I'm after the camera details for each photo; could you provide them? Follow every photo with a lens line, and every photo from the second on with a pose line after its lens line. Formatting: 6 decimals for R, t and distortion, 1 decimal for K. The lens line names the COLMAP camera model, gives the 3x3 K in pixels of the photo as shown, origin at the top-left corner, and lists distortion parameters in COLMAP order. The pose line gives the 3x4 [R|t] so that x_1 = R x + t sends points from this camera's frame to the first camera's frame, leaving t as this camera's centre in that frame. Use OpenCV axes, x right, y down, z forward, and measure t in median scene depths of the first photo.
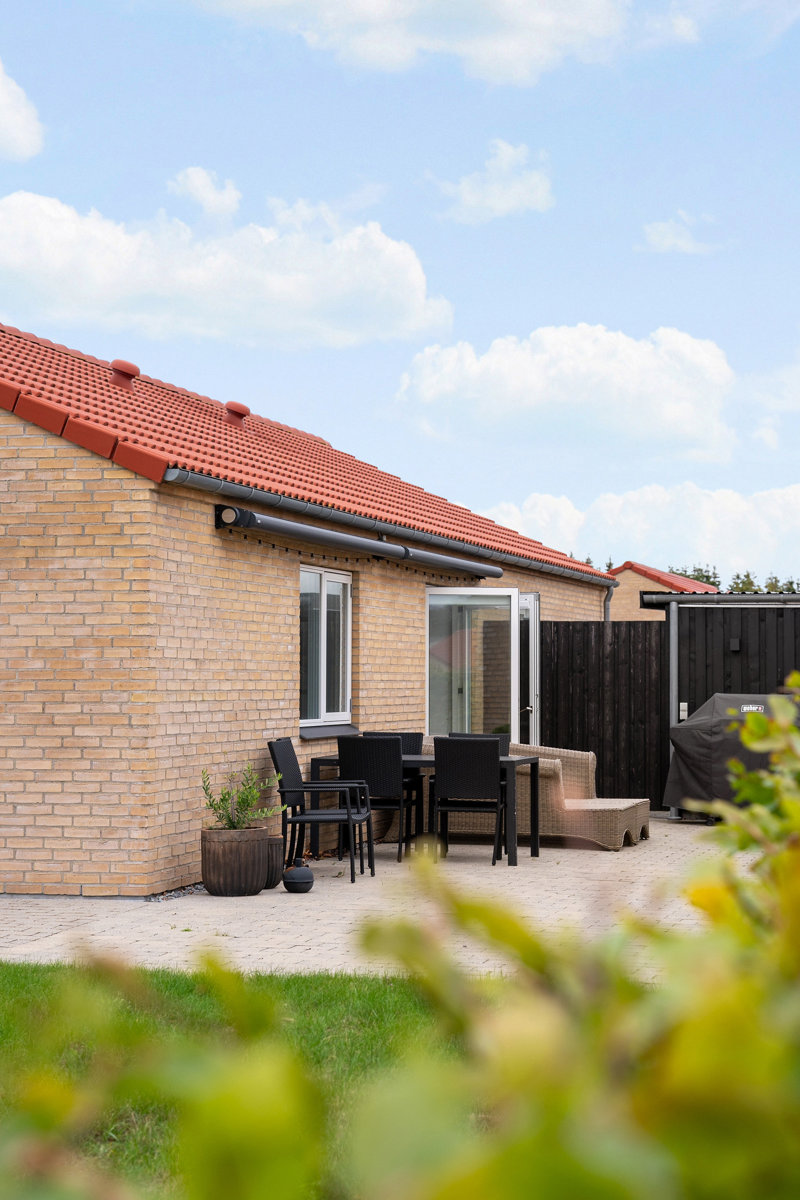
lens RADIAL K [[2342.0, 0, 400.0], [0, 2342.0, 600.0], [0, 0, 1]] dist [0.498489, 0.000854]
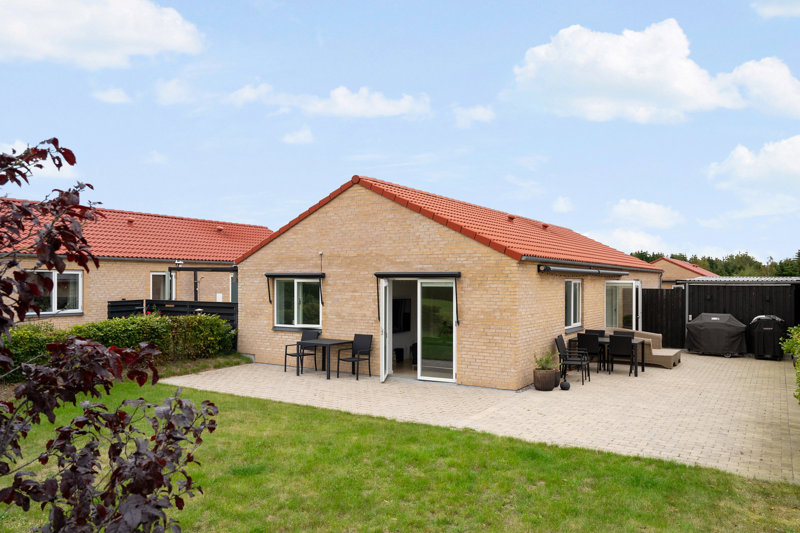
lens RADIAL K [[576.6, 0, 400.0], [0, 576.6, 266.5], [0, 0, 1]] dist [0.005190, 0.001586]
pose [[0.950426, 0.001059, -0.310950, -0.011918], [0.005528, 0.999779, 0.020301, -0.050264], [0.310902, -0.021013, 0.950210, 0.184510]]
